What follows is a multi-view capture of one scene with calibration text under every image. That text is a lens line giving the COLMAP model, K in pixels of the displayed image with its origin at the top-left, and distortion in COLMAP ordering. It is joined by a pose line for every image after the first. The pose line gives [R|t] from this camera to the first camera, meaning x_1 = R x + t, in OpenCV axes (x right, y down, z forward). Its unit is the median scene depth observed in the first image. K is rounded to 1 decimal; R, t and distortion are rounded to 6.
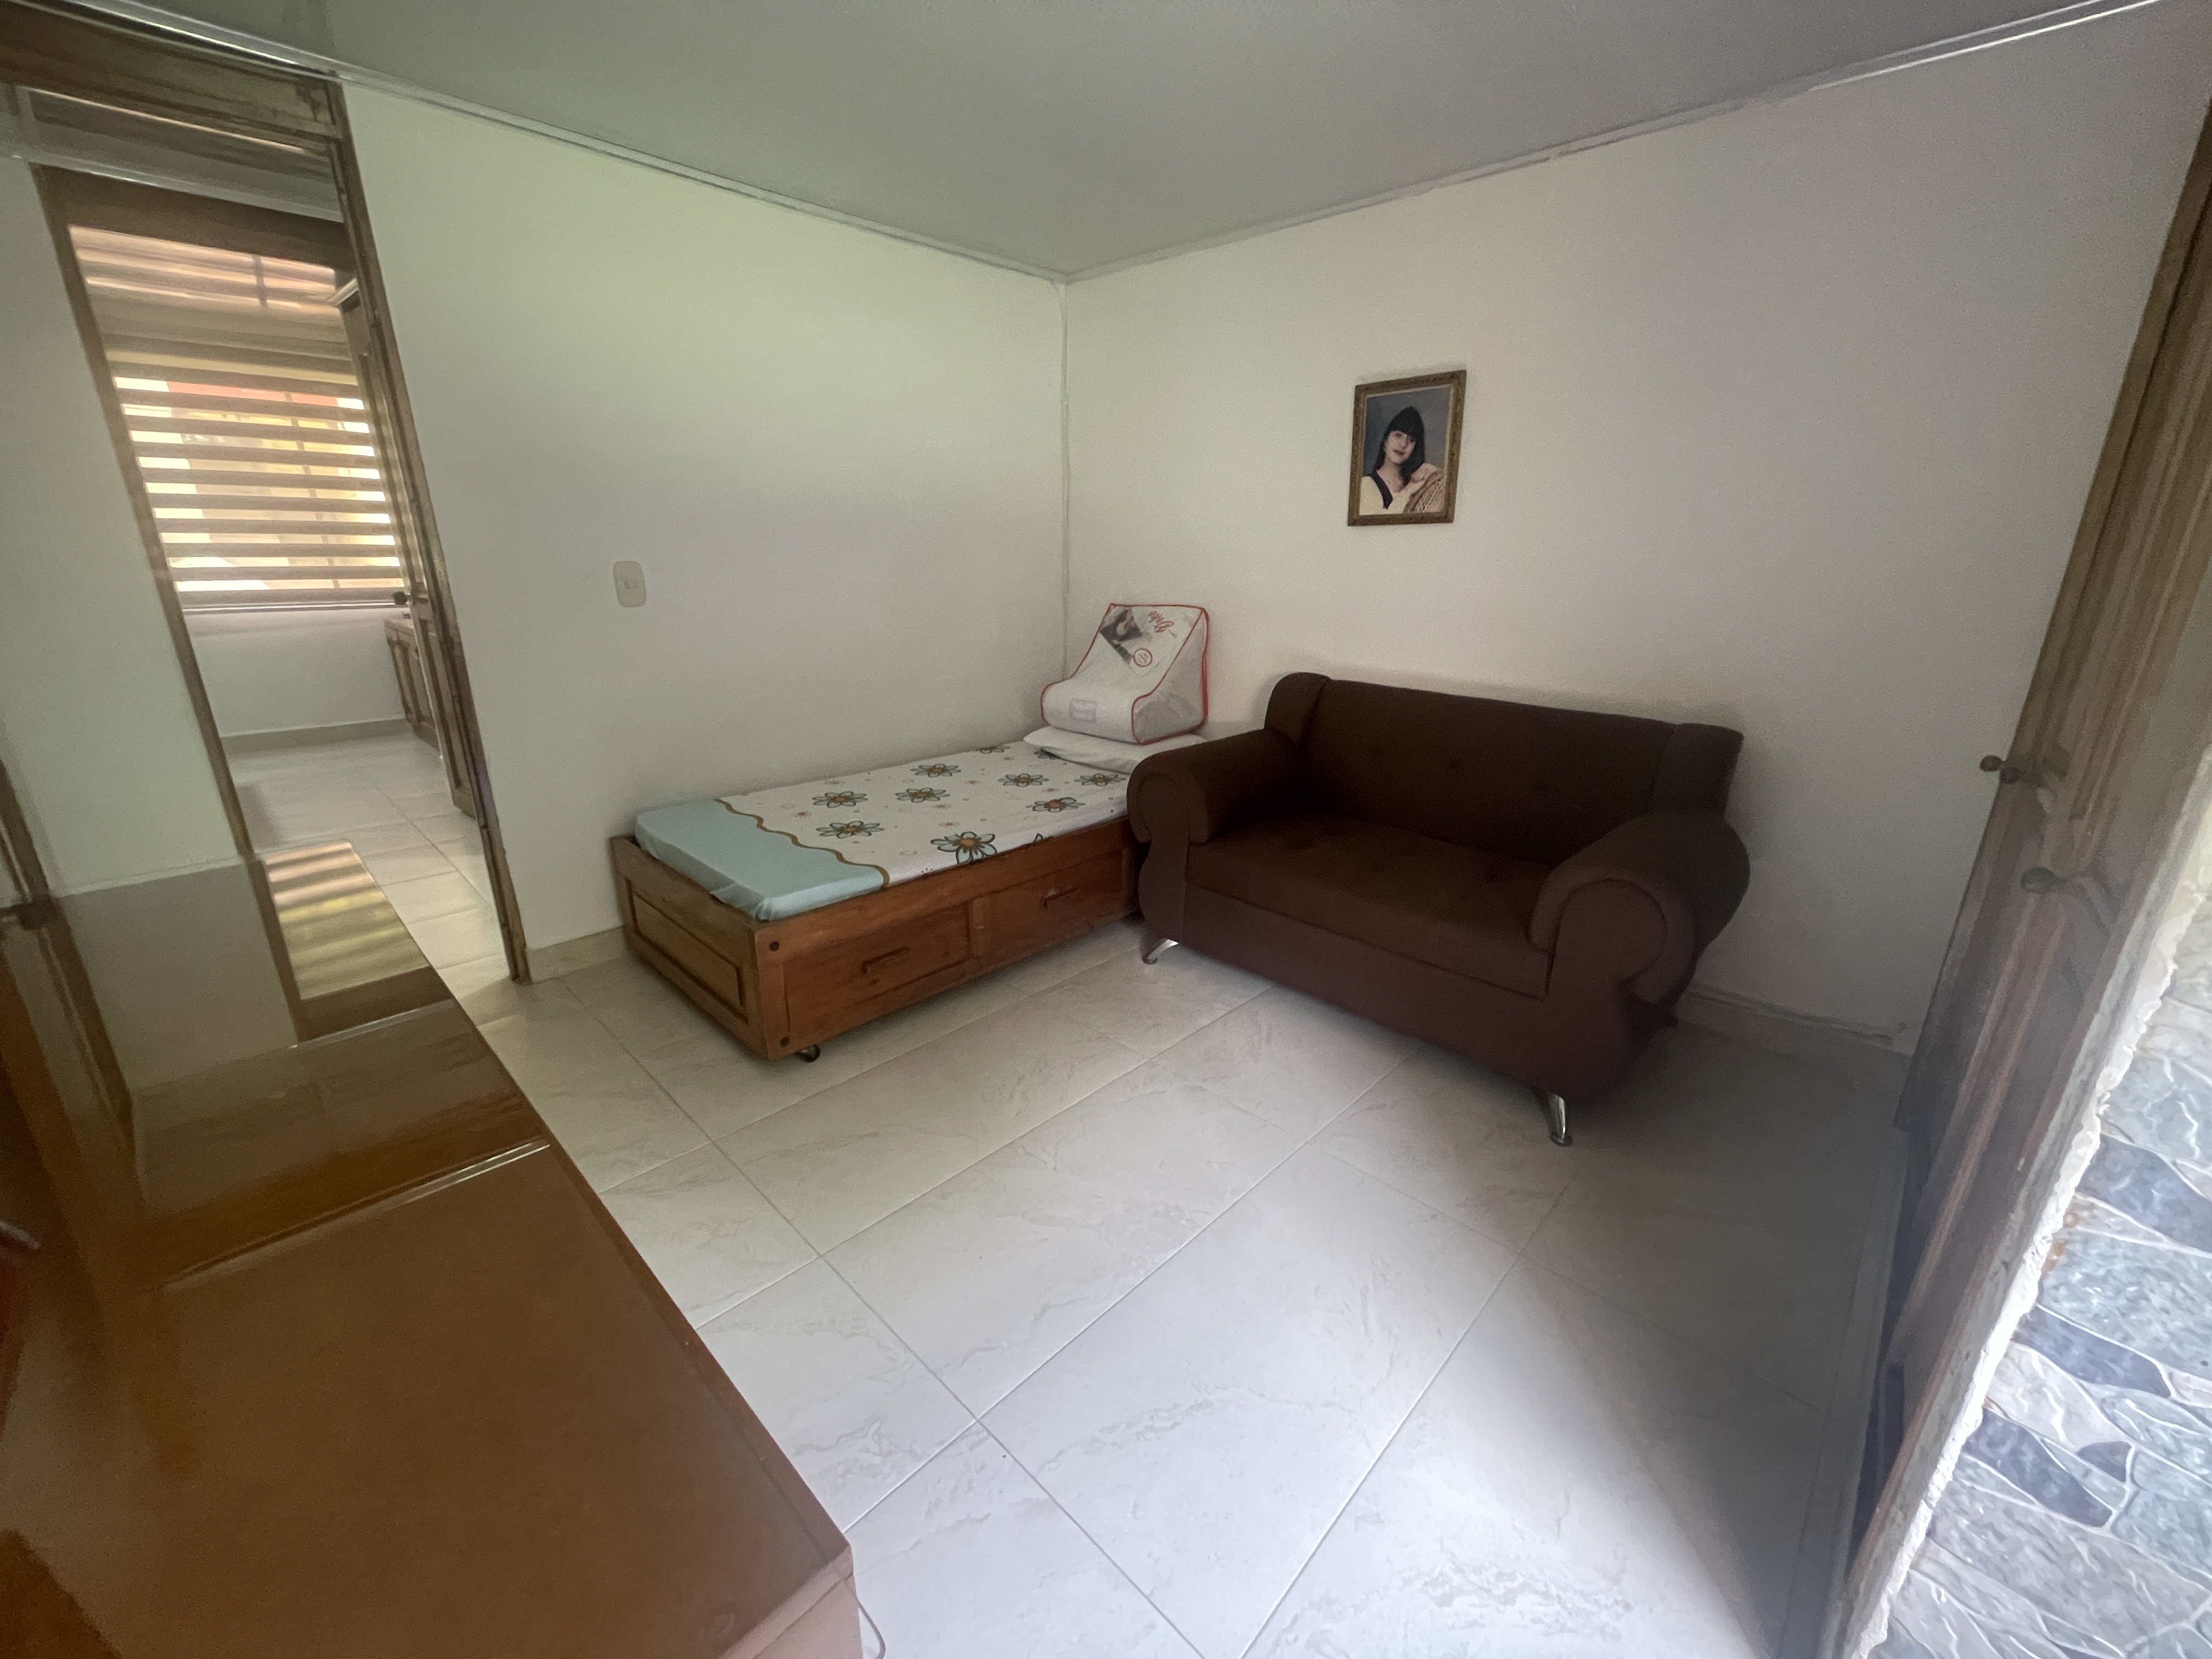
lens RADIAL K [[894.1, 0, 1106.0], [0, 894.1, 829.5], [0, 0, 1]] dist [0.001968, 0.000671]
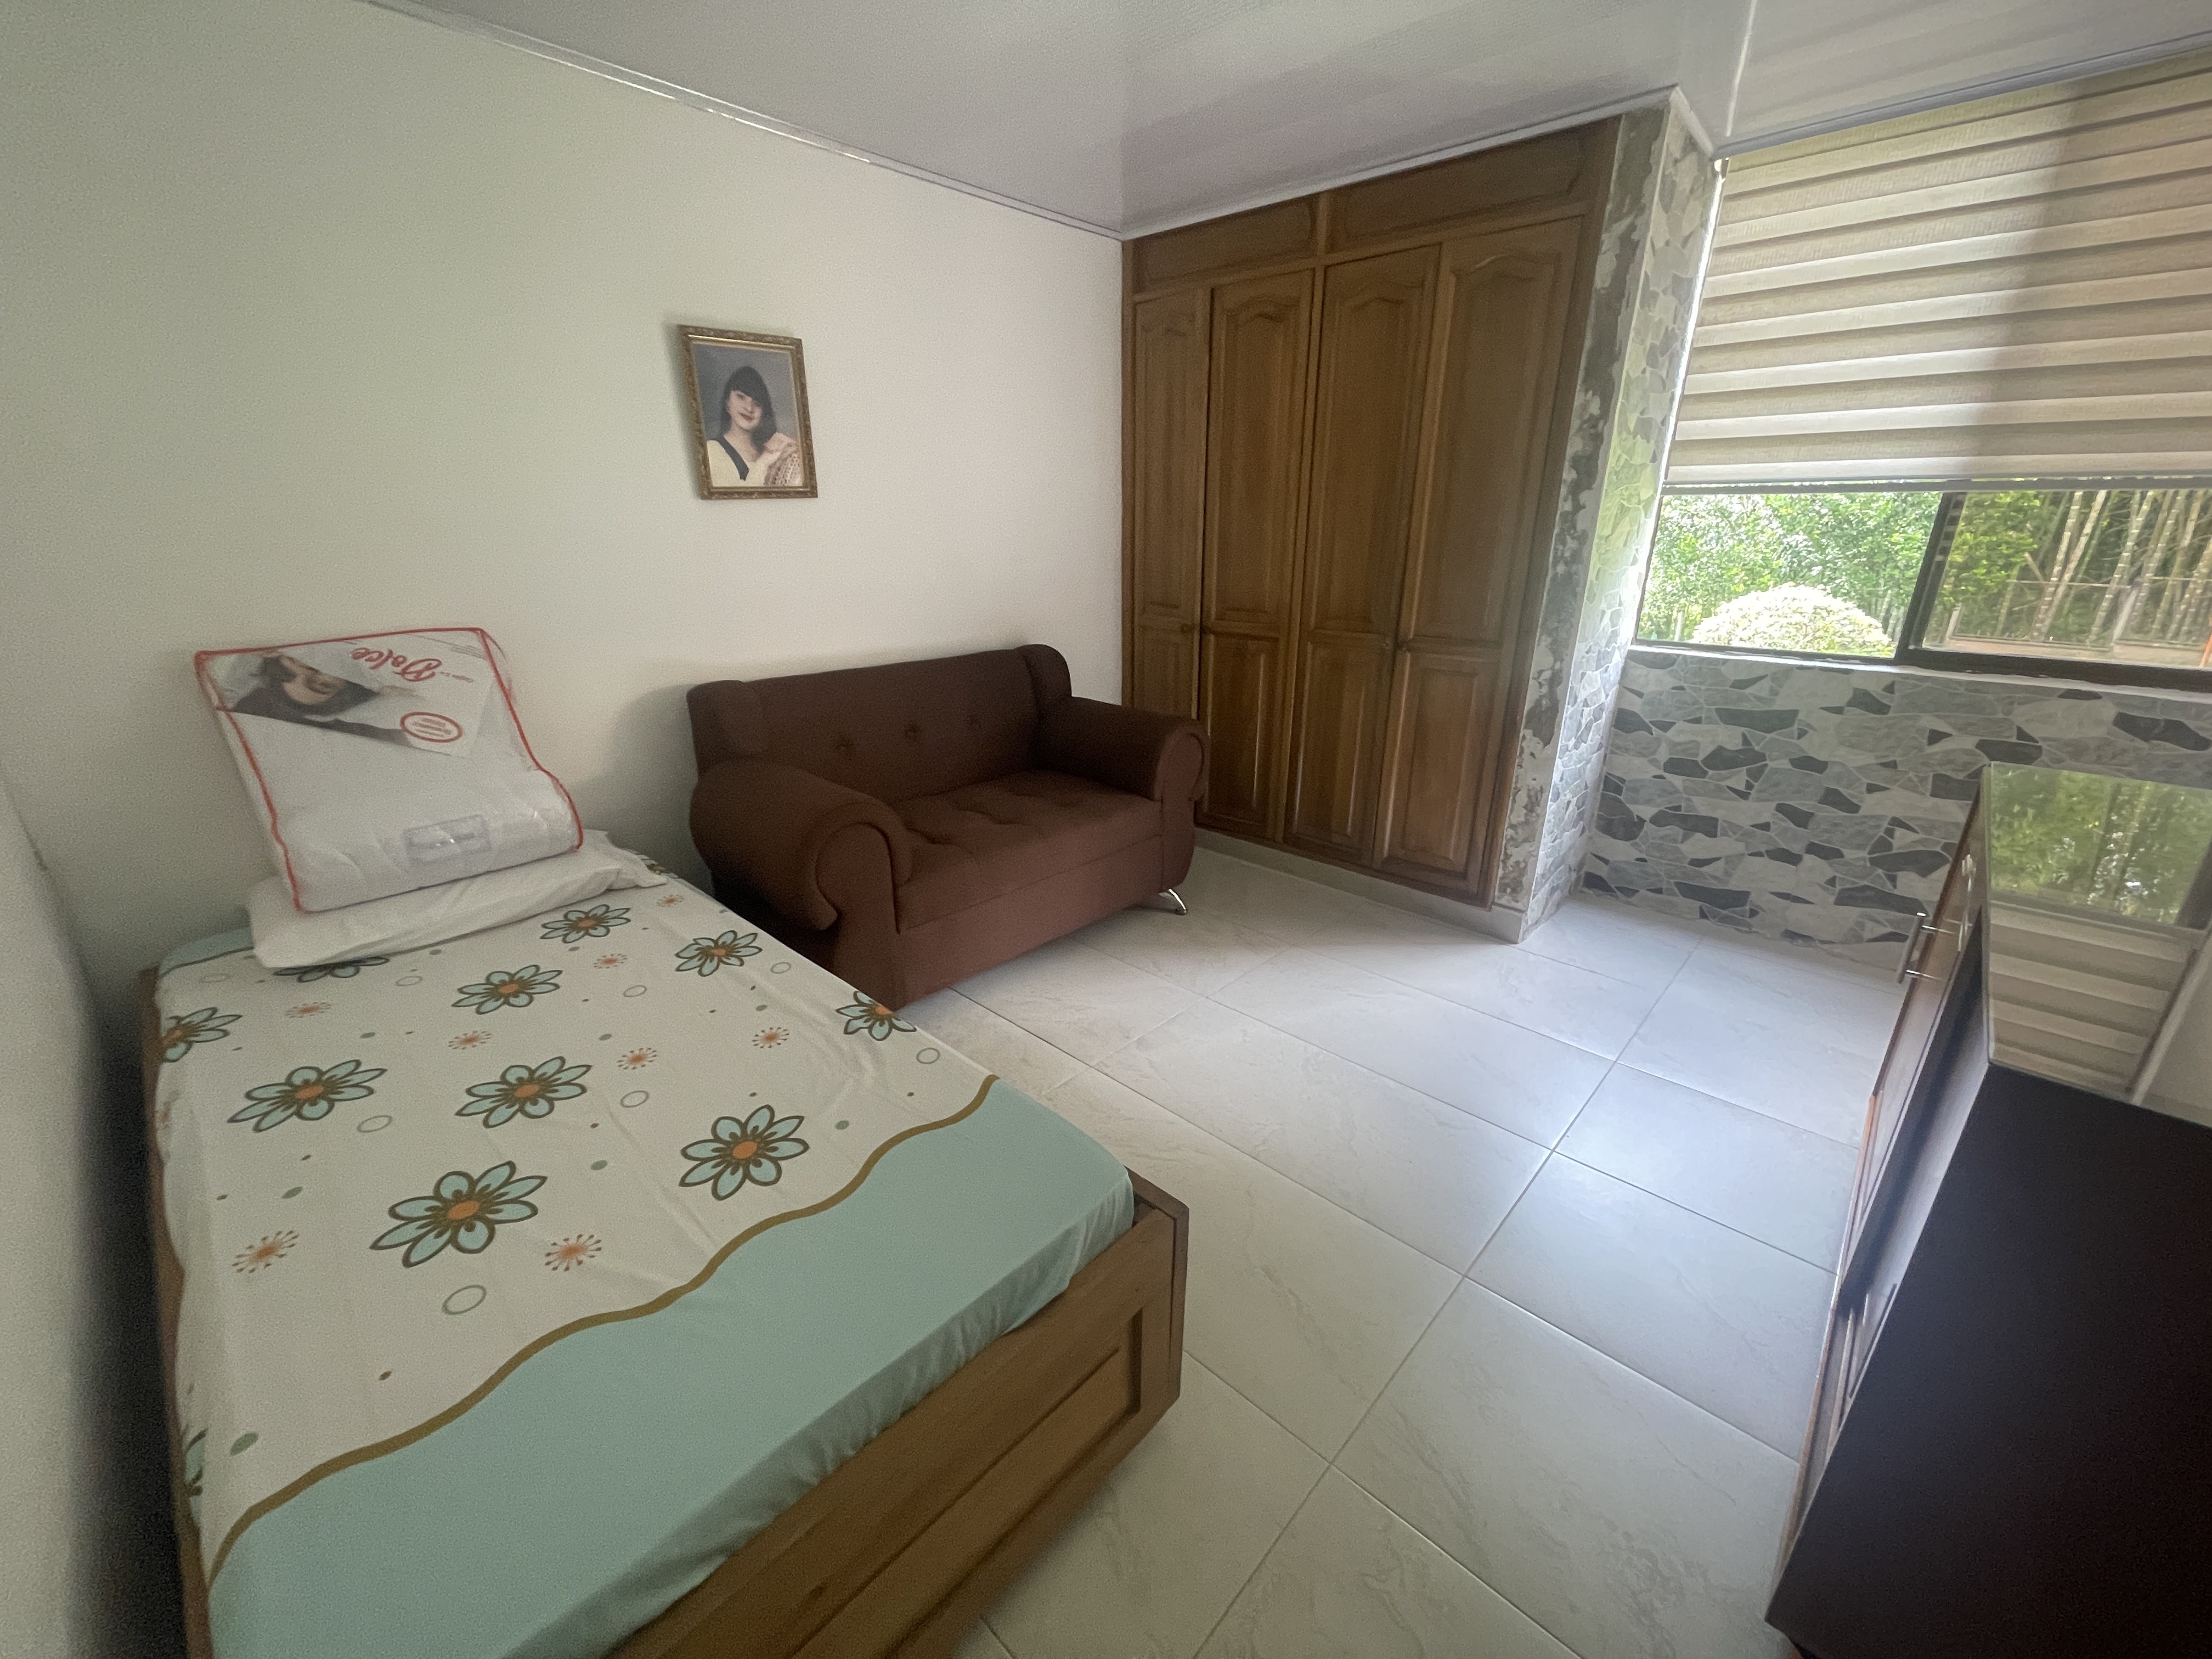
lens RADIAL K [[894.1, 0, 1106.0], [0, 894.1, 829.5], [0, 0, 1]] dist [0.001968, 0.000671]
pose [[-0.014072, -0.346293, 0.938021, -0.646590], [0.298611, 0.893848, 0.334465, -0.243734], [-0.954271, 0.284810, 0.090828, 0.689763]]
